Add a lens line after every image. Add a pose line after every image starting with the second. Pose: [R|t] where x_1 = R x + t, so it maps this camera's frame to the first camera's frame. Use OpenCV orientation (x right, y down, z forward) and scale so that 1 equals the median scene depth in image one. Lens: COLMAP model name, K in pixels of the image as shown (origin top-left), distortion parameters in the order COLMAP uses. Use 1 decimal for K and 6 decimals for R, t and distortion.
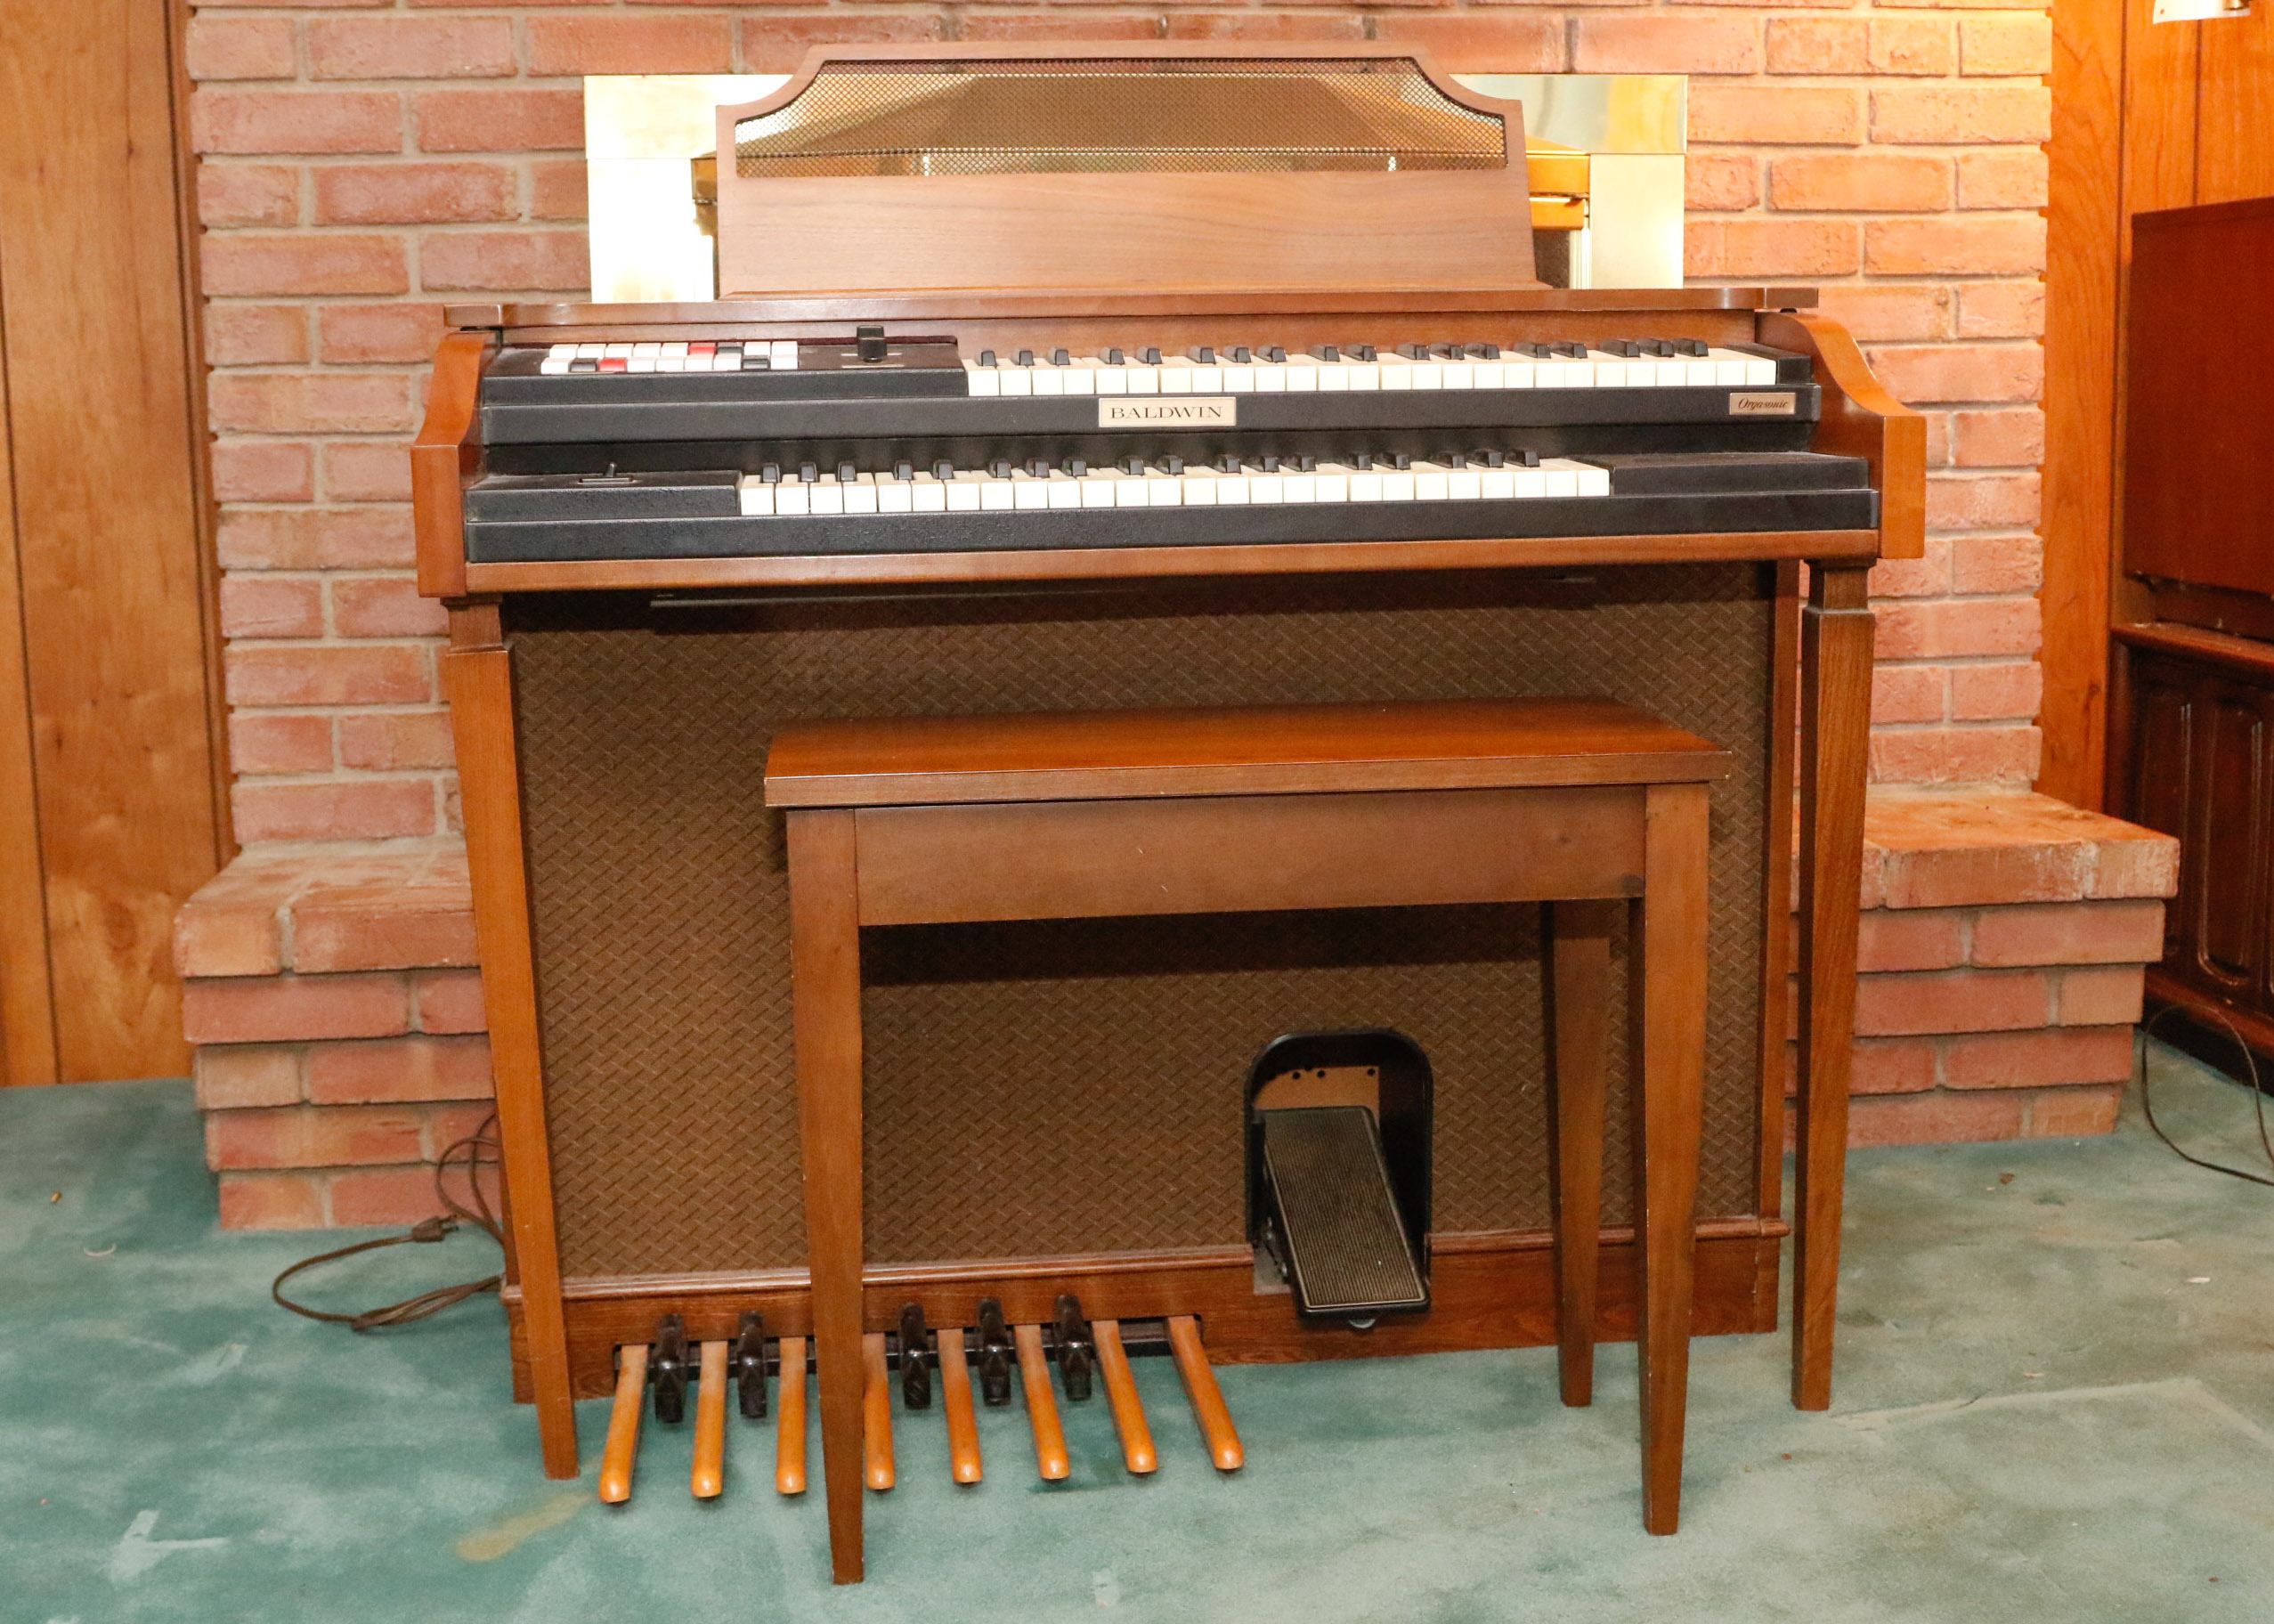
lens RADIAL K [[2887.9, 0, 1137.0], [0, 2887.9, 812.0], [0, 0, 1]] dist [-0.072744, 0.016535]
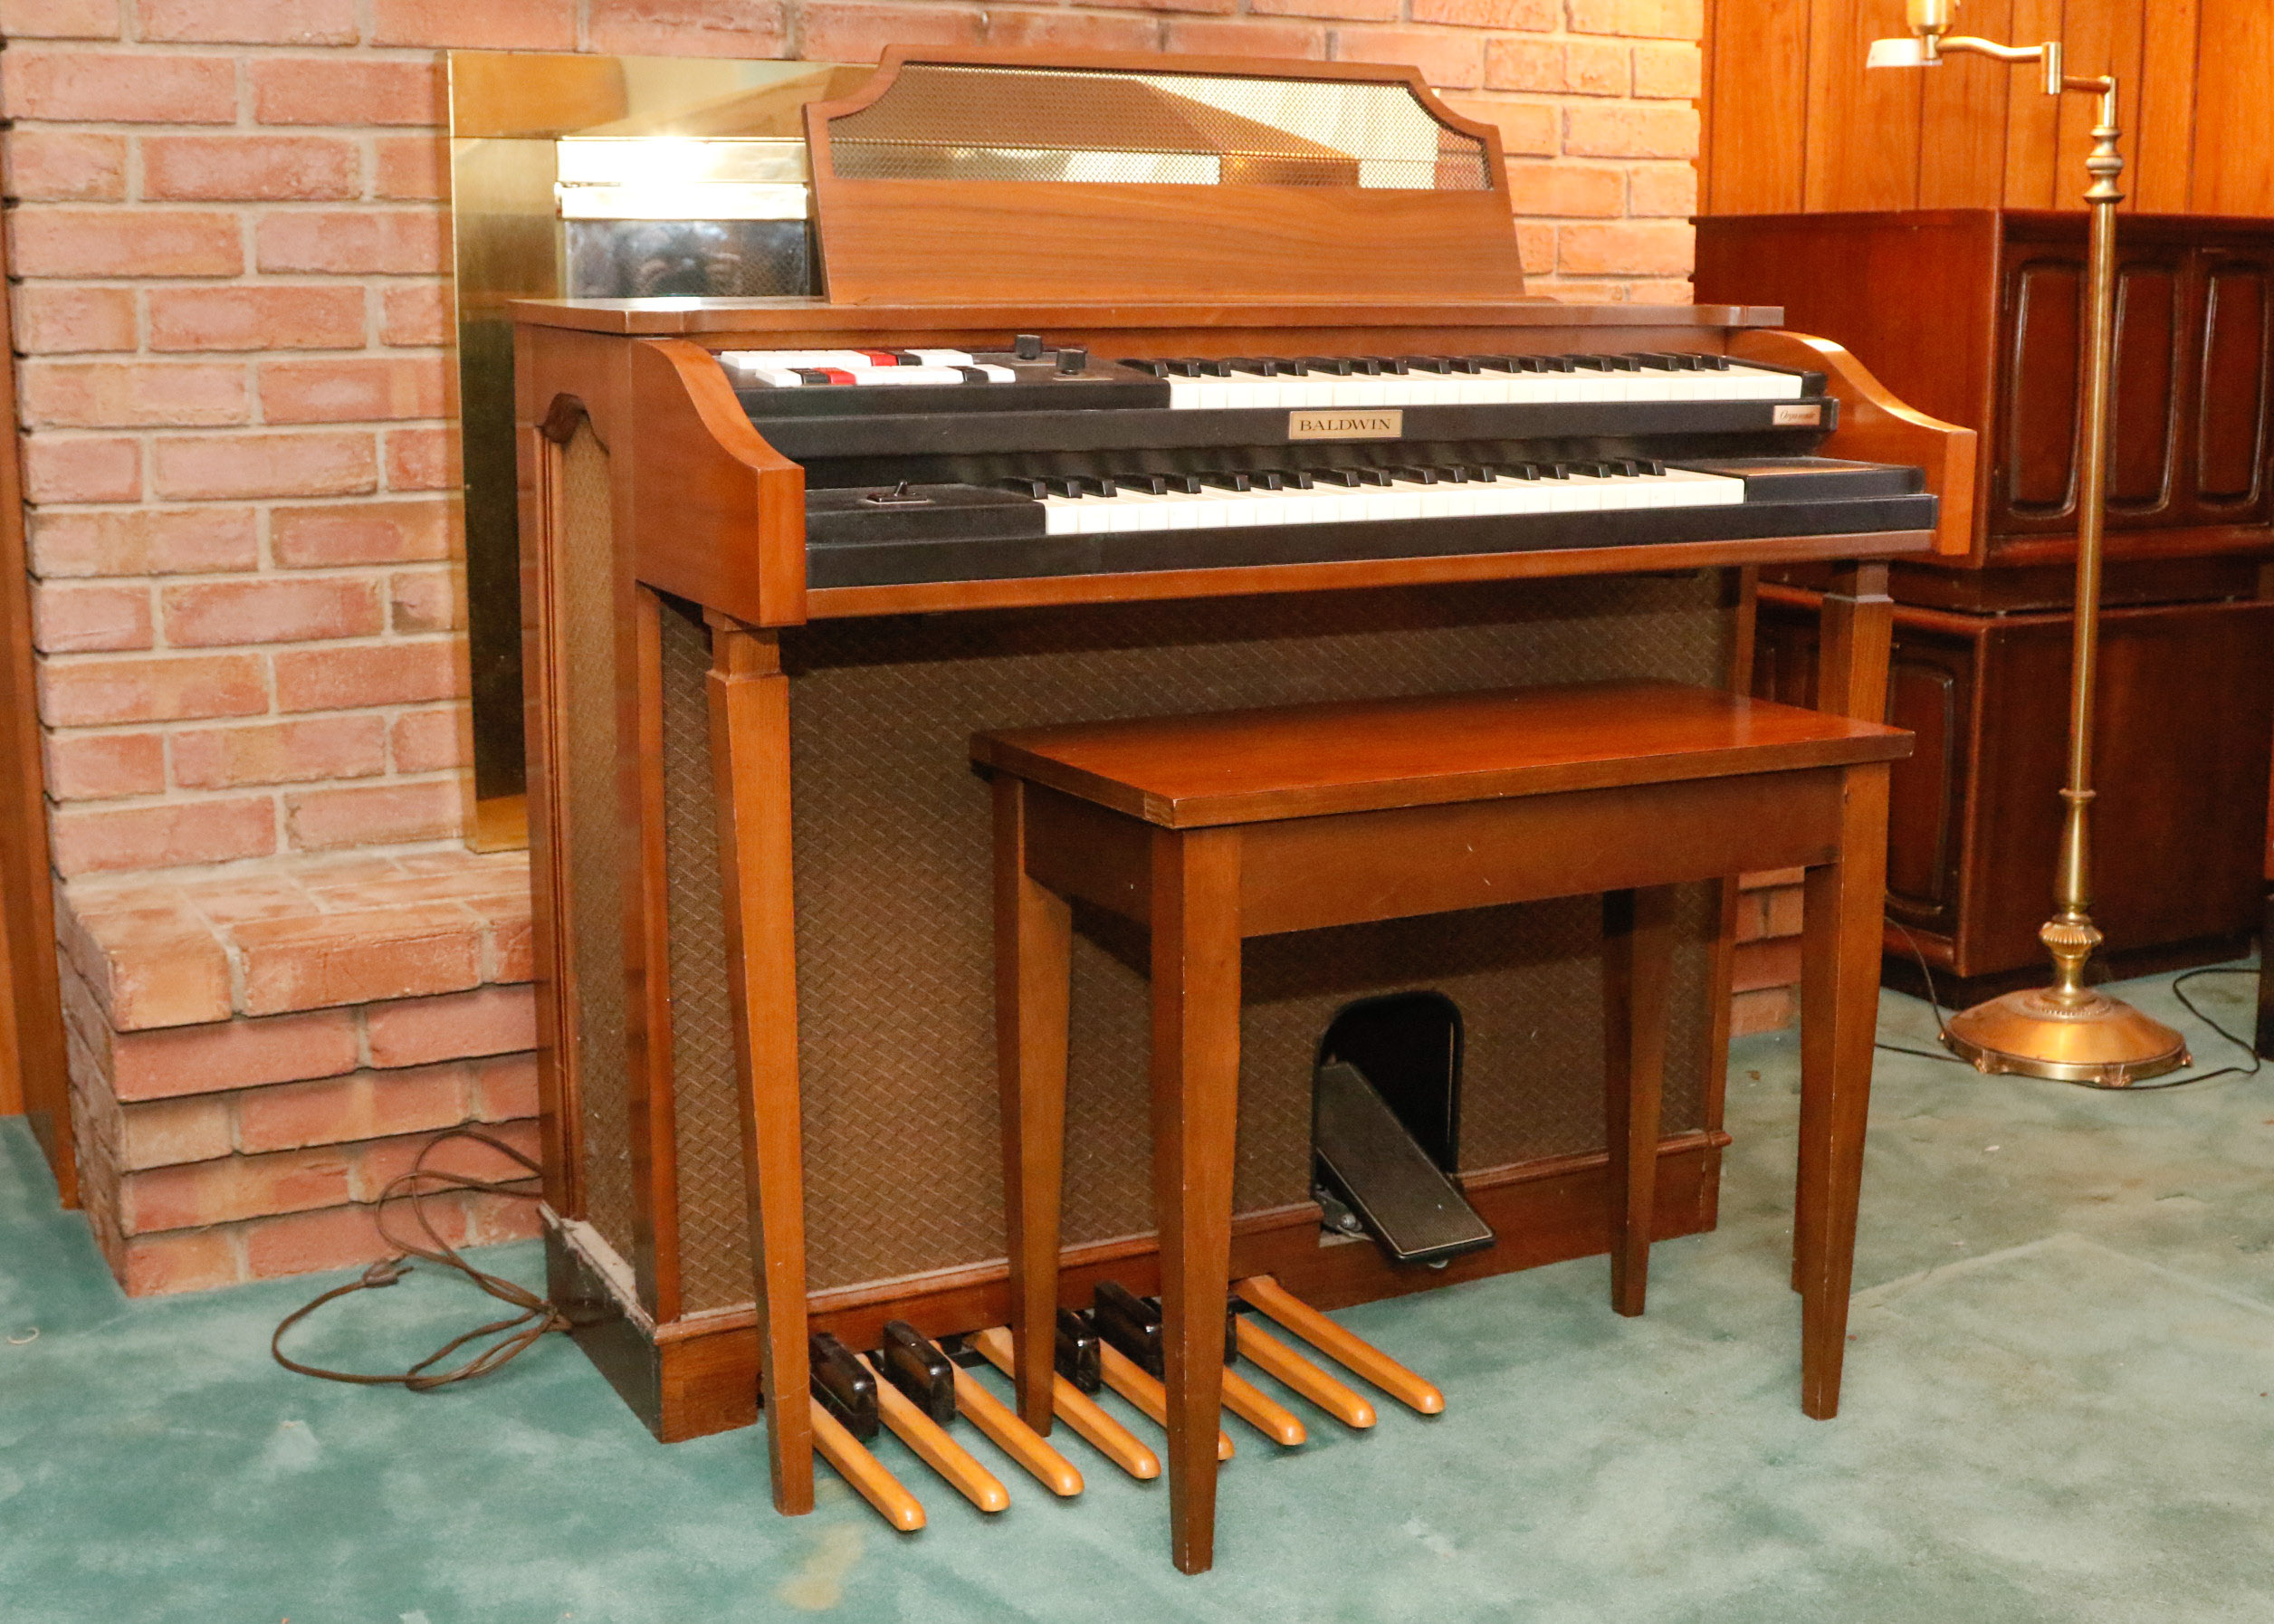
lens RADIAL K [[2794.2, 0, 1137.0], [0, 2794.2, 812.0], [0, 0, 1]] dist [-0.103296, 0.062613]
pose [[0.929241, -0.053833, 0.365533, -0.321050], [0.042596, 0.998341, 0.038743, -0.029679], [-0.367012, -0.020431, 0.929992, 0.059695]]
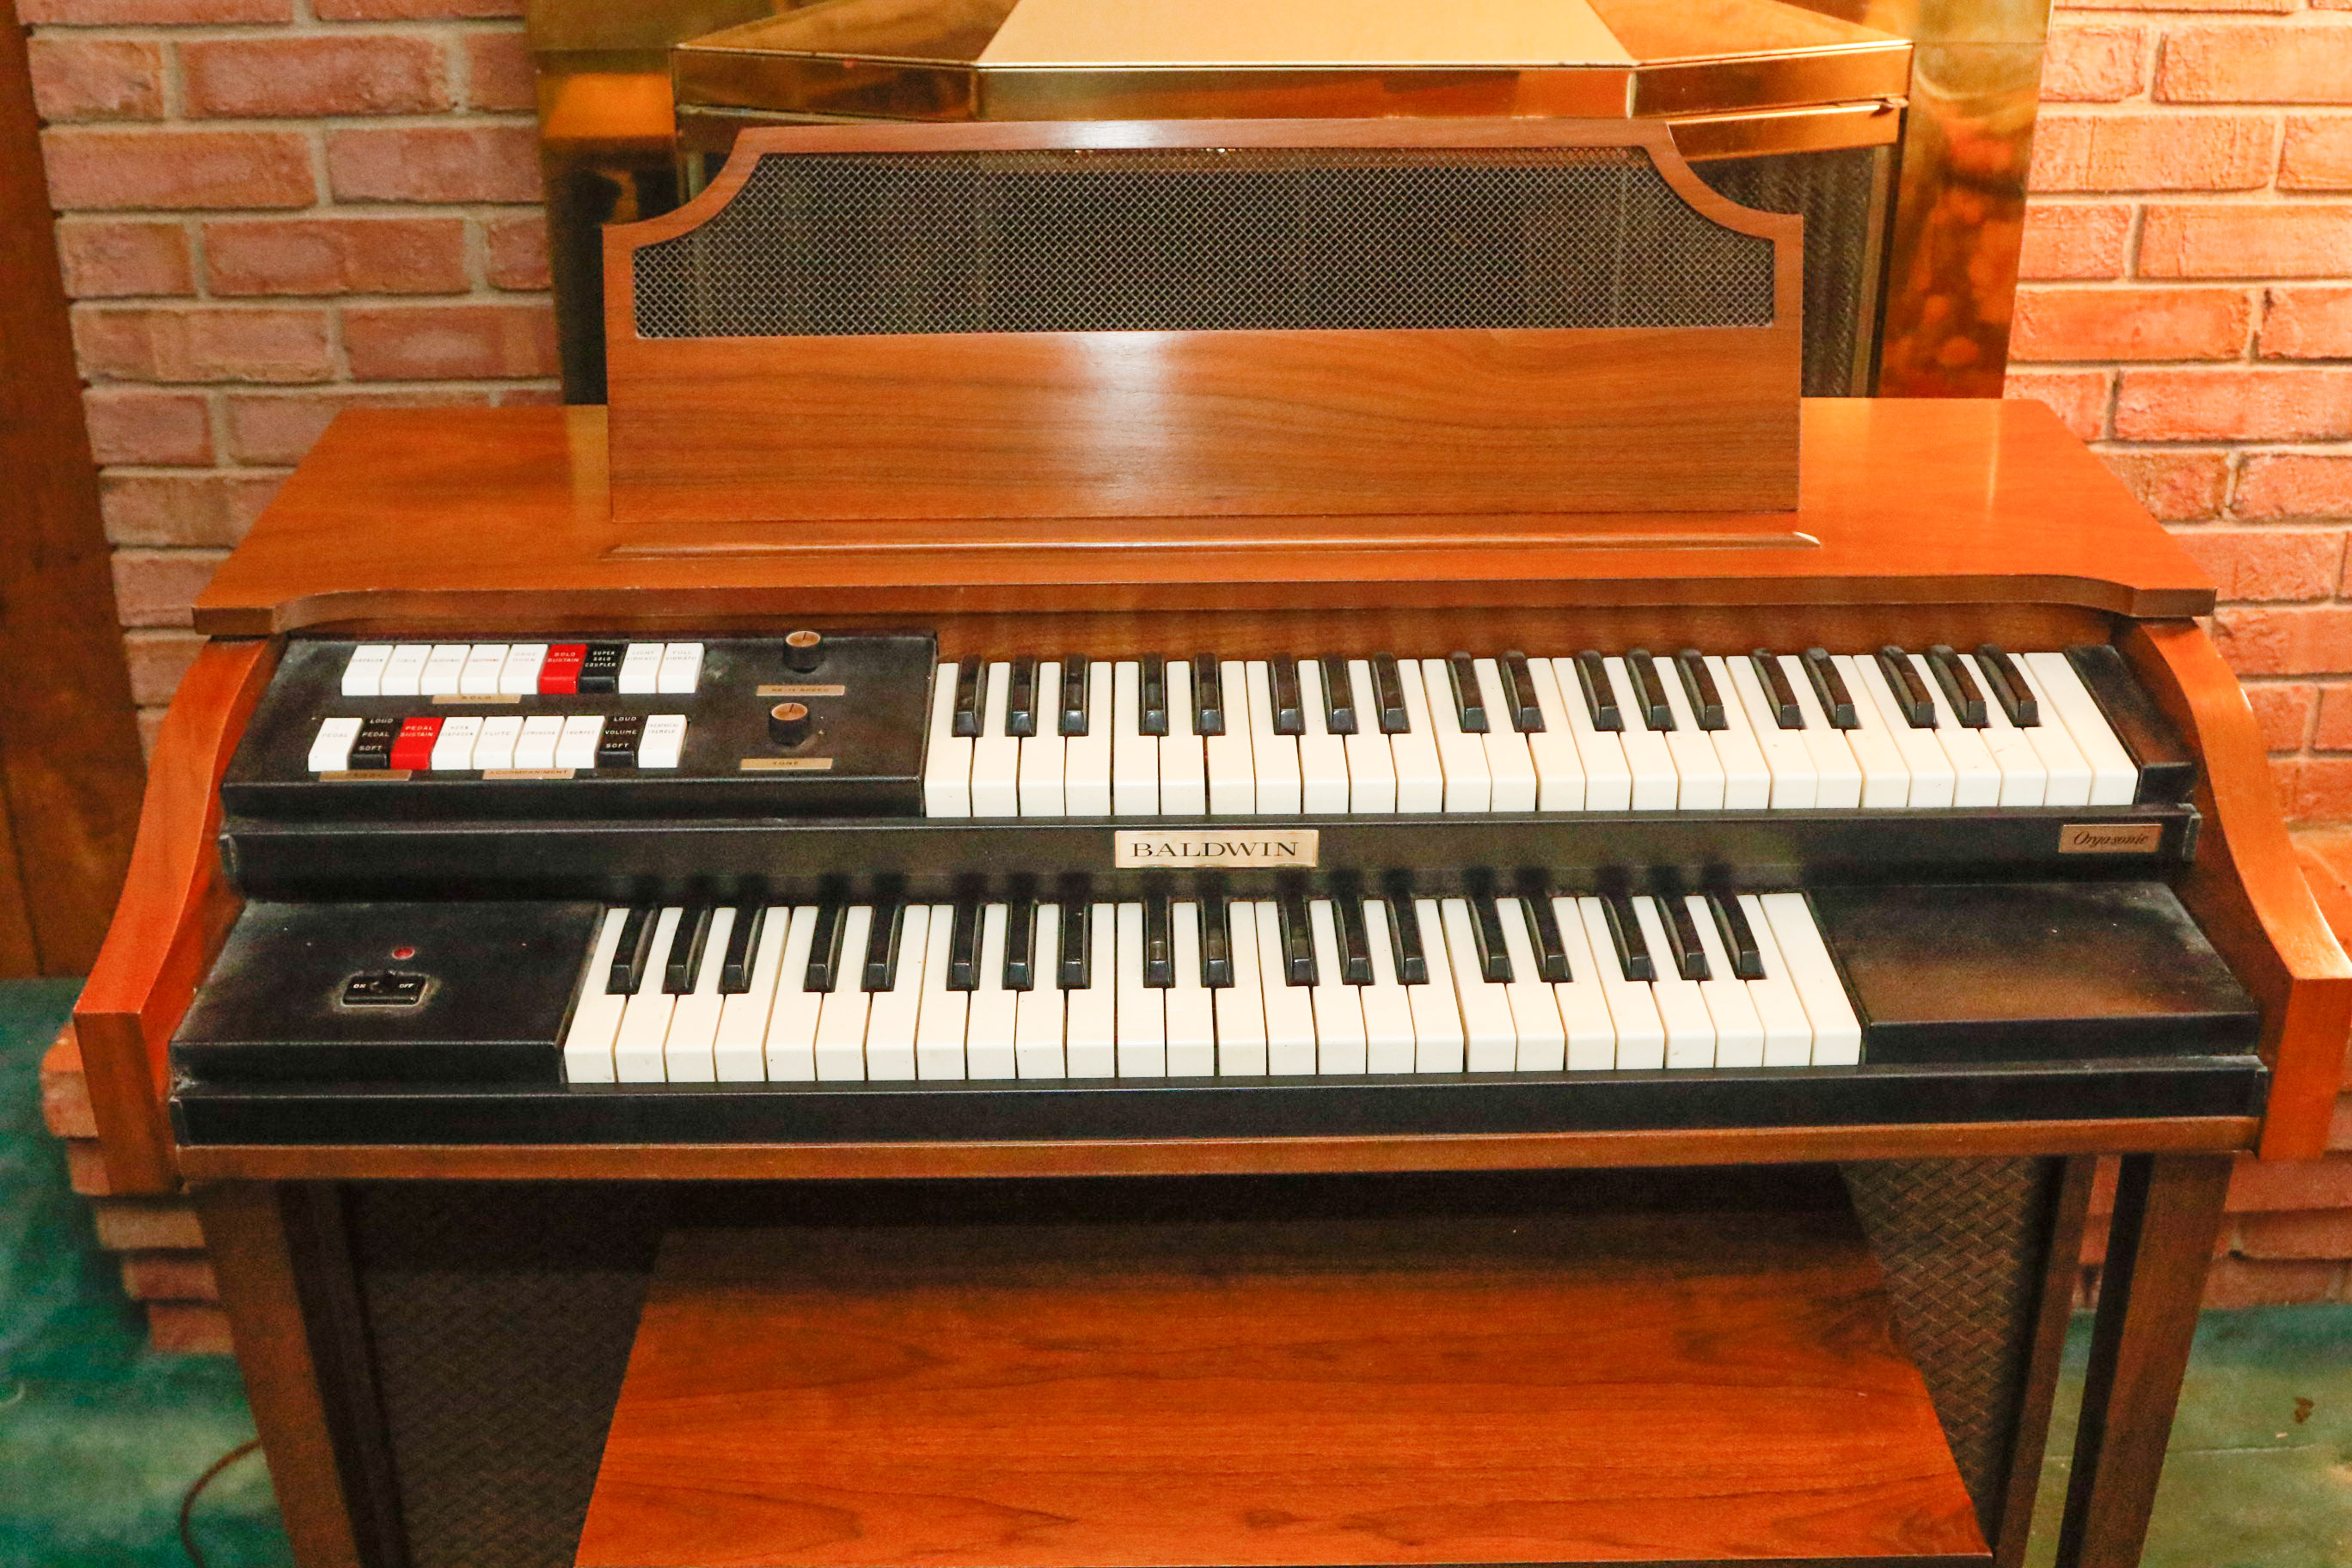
lens RADIAL K [[2834.5, 0, 1176.0], [0, 2834.5, 784.0], [0, 0, 1]] dist [-0.064697, 0.019591]
pose [[0.995841, 0.050788, -0.075643, 0.037474], [-0.027348, 0.958567, 0.283553, -0.251729], [0.086910, -0.280305, 0.955969, 0.263769]]
